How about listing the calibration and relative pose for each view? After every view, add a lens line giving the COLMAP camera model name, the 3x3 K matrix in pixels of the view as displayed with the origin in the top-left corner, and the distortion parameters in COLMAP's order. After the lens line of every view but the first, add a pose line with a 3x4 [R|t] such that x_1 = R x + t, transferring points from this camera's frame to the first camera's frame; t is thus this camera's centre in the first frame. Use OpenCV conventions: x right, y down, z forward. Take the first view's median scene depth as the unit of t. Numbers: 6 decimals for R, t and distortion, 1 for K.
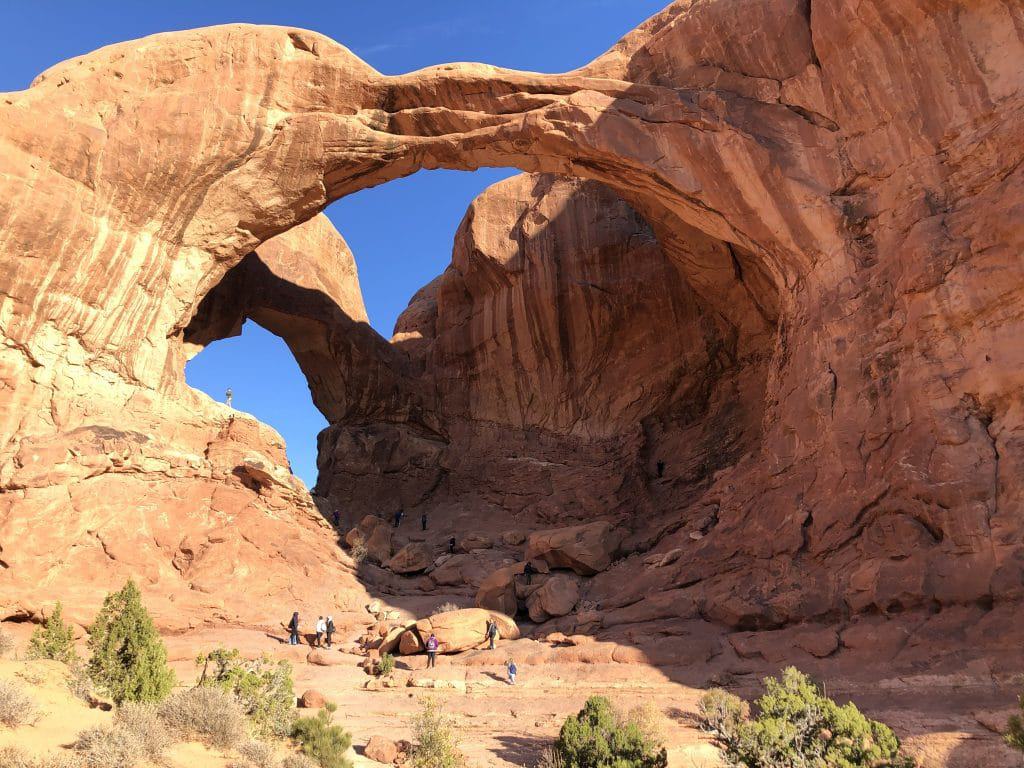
lens RADIAL K [[841.0, 0, 519.4], [0, 841.0, 387.5], [0, 0, 1]] dist [0.069486, -0.069293]
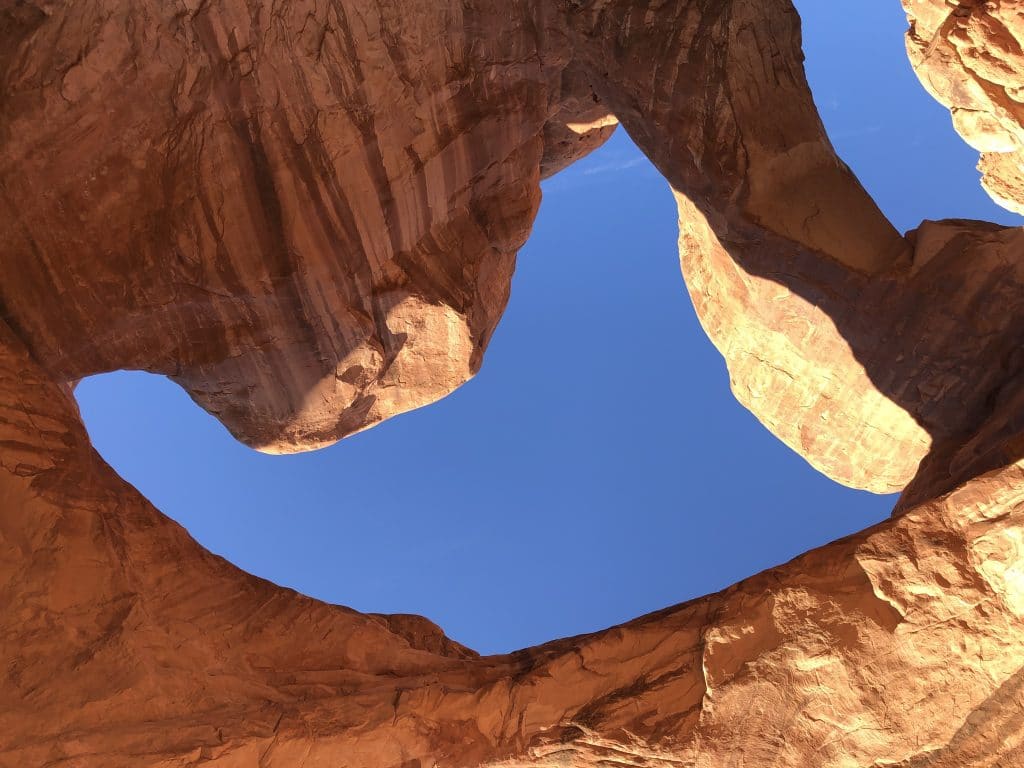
lens RADIAL K [[841.0, 0, 519.4], [0, 841.0, 387.5], [0, 0, 1]] dist [0.069486, -0.069293]
pose [[-0.999912, 0.011059, 0.007267, -0.097513], [-0.013192, -0.789583, -0.613502, 0.154000], [-0.001046, -0.613544, 0.789660, 0.541531]]
